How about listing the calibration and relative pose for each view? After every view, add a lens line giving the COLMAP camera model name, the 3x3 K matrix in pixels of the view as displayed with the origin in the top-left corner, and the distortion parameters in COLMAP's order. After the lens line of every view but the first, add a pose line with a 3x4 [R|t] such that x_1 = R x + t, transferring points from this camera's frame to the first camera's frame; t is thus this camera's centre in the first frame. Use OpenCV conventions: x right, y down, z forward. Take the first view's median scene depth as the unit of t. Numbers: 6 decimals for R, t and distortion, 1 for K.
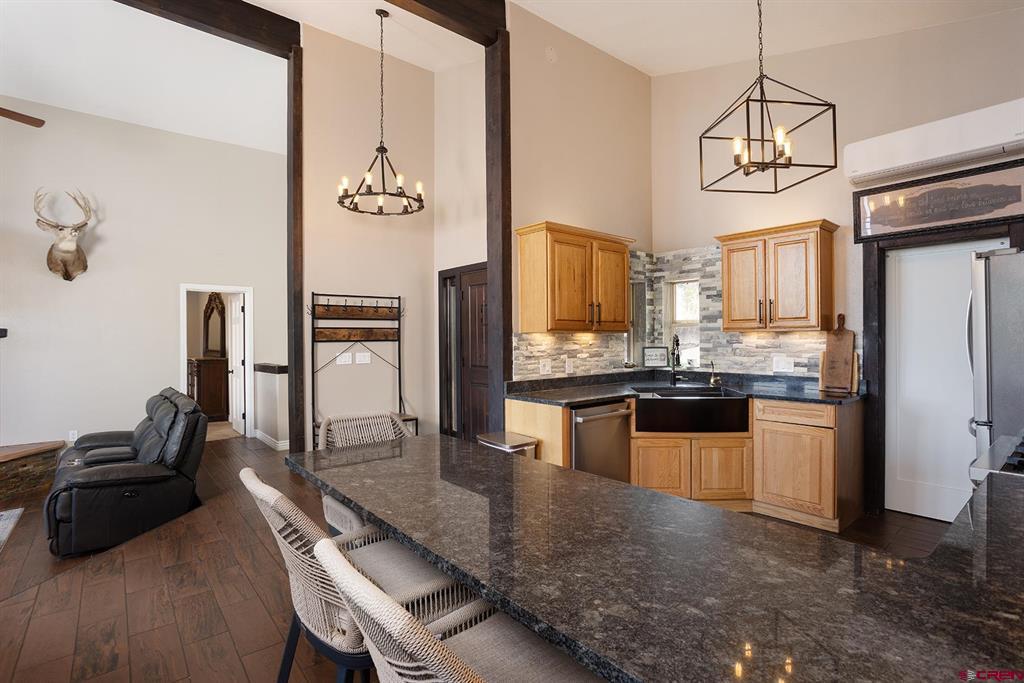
lens RADIAL K [[499.0, 0, 513.7], [0, 499.0, 338.5], [0, 0, 1]] dist [-0.053274, 0.027933]
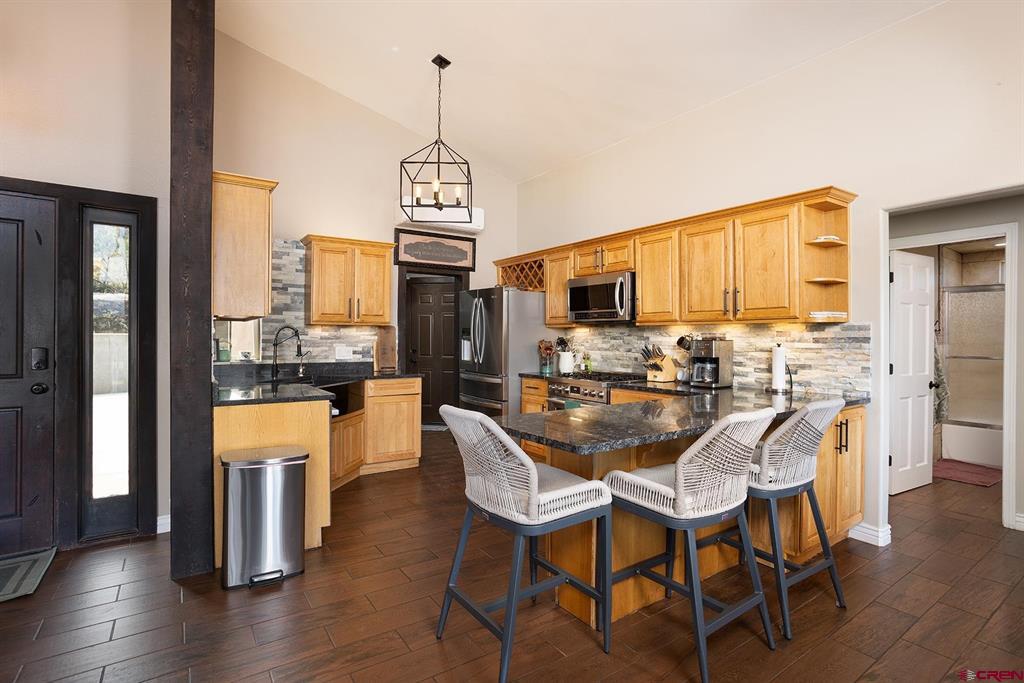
lens RADIAL K [[499.0, 0, 513.7], [0, 499.0, 338.5], [0, 0, 1]] dist [-0.053274, 0.027933]
pose [[0.091820, 0.000311, 0.995776, -0.640930], [-0.009840, 0.999951, 0.000595, 0.013183], [-0.995727, -0.009853, 0.091819, 0.486086]]
